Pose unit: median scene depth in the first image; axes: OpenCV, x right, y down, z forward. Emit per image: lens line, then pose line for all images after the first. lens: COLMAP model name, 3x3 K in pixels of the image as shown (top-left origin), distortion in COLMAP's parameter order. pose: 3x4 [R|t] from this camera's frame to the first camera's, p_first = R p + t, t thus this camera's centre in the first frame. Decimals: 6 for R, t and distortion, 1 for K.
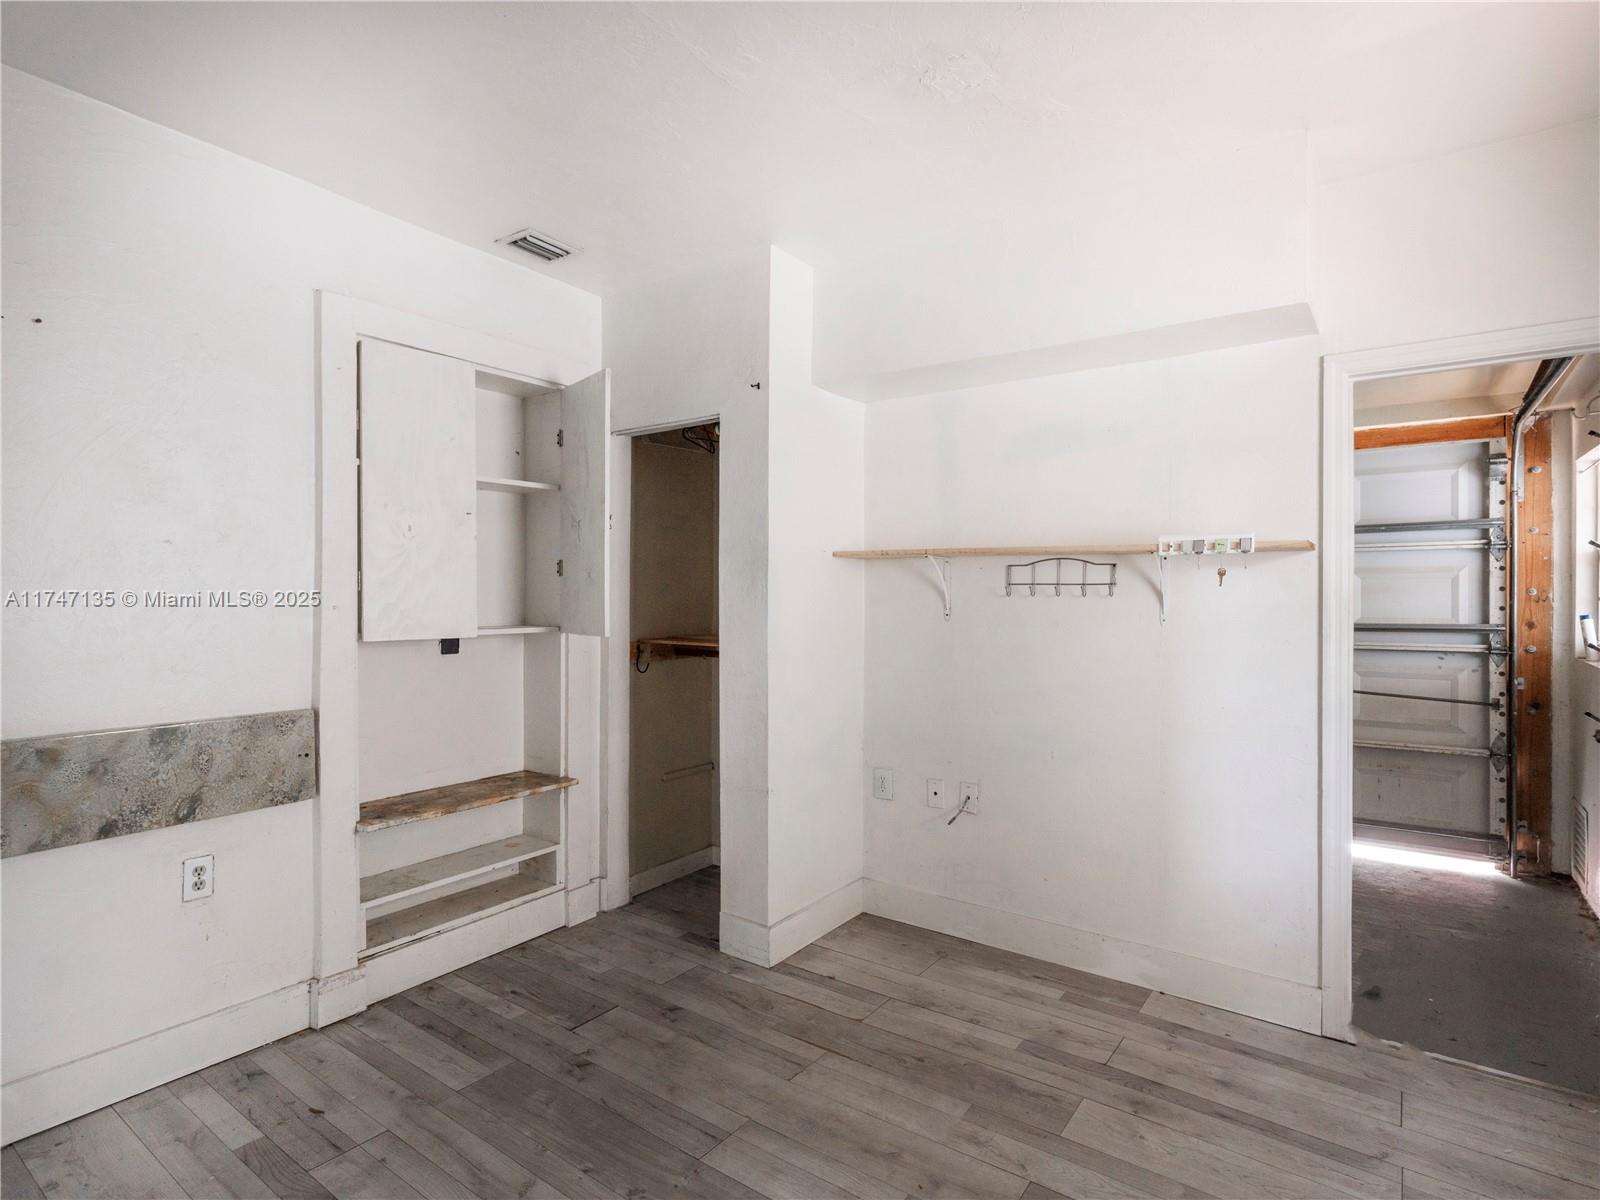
lens RADIAL K [[832.8, 0, 798.9], [0, 832.8, 596.6], [0, 0, 1]] dist [-0.006767, 0.002365]
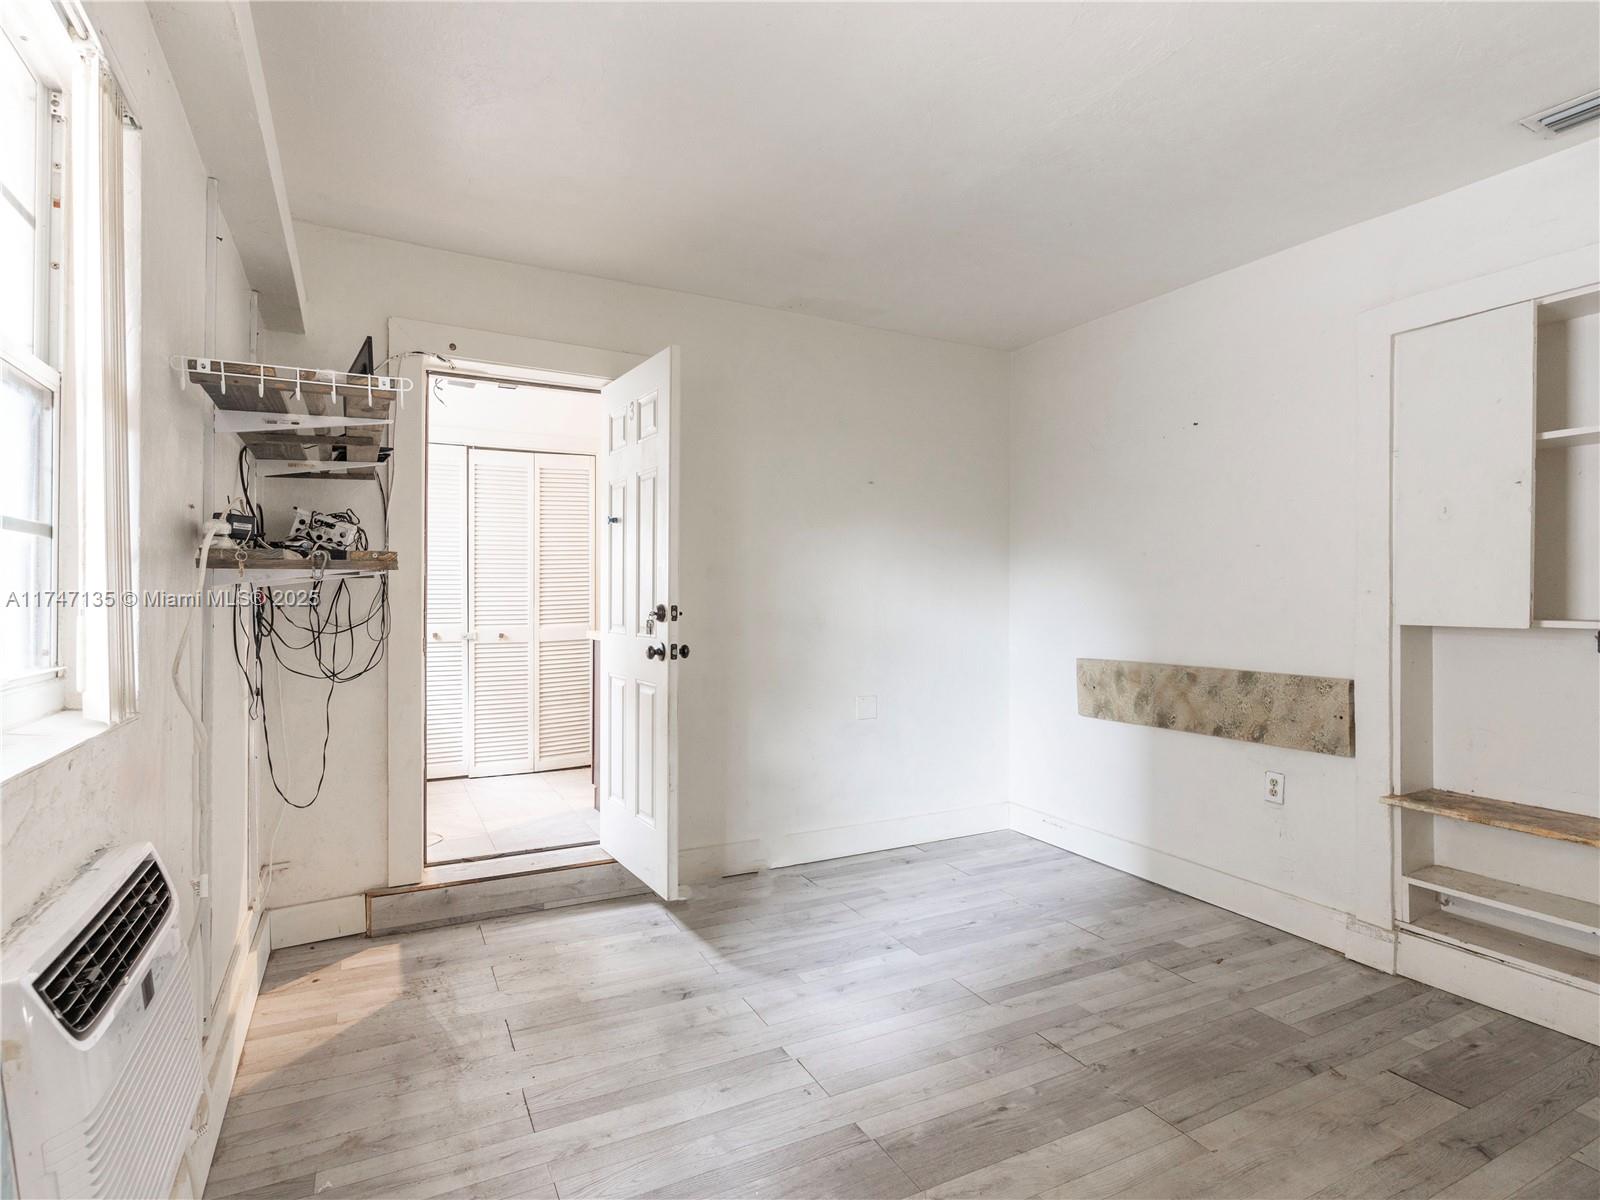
lens RADIAL K [[832.8, 0, 797.8], [0, 832.8, 598.8], [0, 0, 1]] dist [-0.006767, 0.002365]
pose [[-0.448151, 0.000408, -0.893958, 0.992570], [-0.004885, 0.999984, 0.002906, 0.029685], [0.893944, 0.005669, -0.448142, 1.047053]]
